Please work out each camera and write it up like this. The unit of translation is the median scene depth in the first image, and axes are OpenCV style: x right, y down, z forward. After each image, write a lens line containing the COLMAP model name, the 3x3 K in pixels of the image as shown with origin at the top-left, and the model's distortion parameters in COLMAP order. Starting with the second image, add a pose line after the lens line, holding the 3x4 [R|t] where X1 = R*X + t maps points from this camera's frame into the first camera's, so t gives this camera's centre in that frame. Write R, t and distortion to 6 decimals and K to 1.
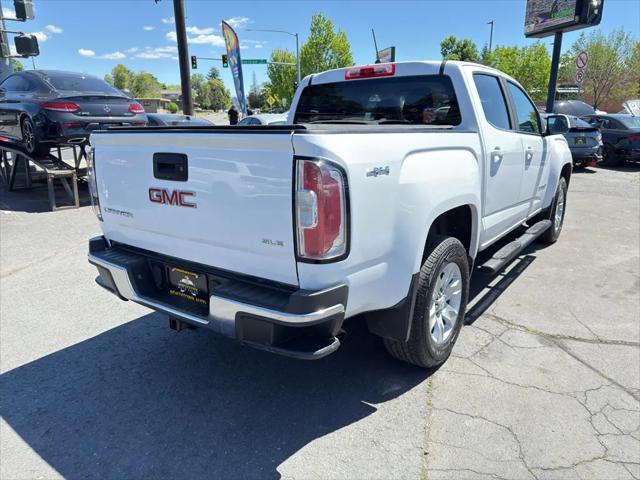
lens RADIAL K [[456.3, 0, 321.9], [0, 456.3, 240.4], [0, 0, 1]] dist [0.037776, -0.041543]
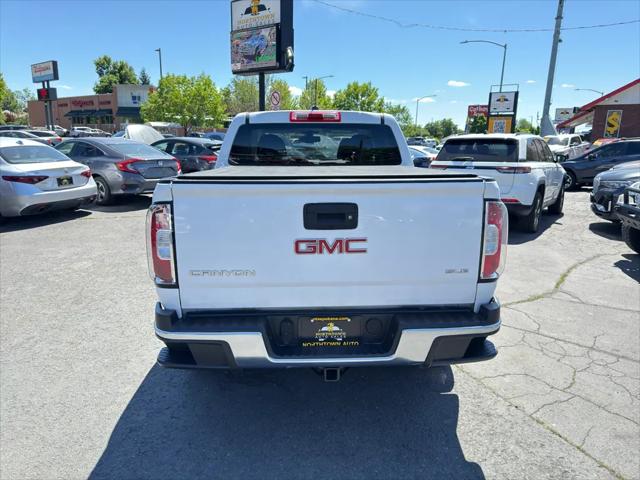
lens RADIAL K [[456.3, 0, 321.4], [0, 456.3, 242.0], [0, 0, 1]] dist [0.037776, -0.041543]
pose [[0.769956, -0.118686, 0.626962, -0.681992], [0.145565, 0.989312, 0.008516, -0.080821], [-0.621272, 0.084706, 0.779003, 0.165381]]
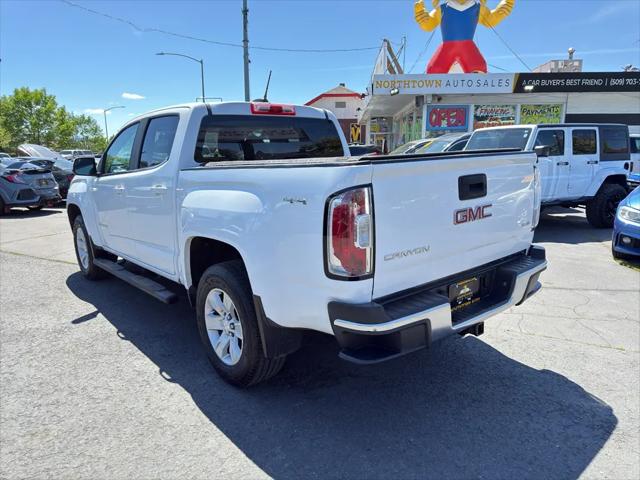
lens RADIAL K [[456.3, 0, 323.3], [0, 456.3, 241.0], [0, 0, 1]] dist [0.037776, -0.041543]
pose [[0.221303, -0.178643, 0.958703, -1.053516], [0.267822, 0.956412, 0.116394, -0.182813], [-0.937708, 0.231004, 0.259501, 0.752920]]
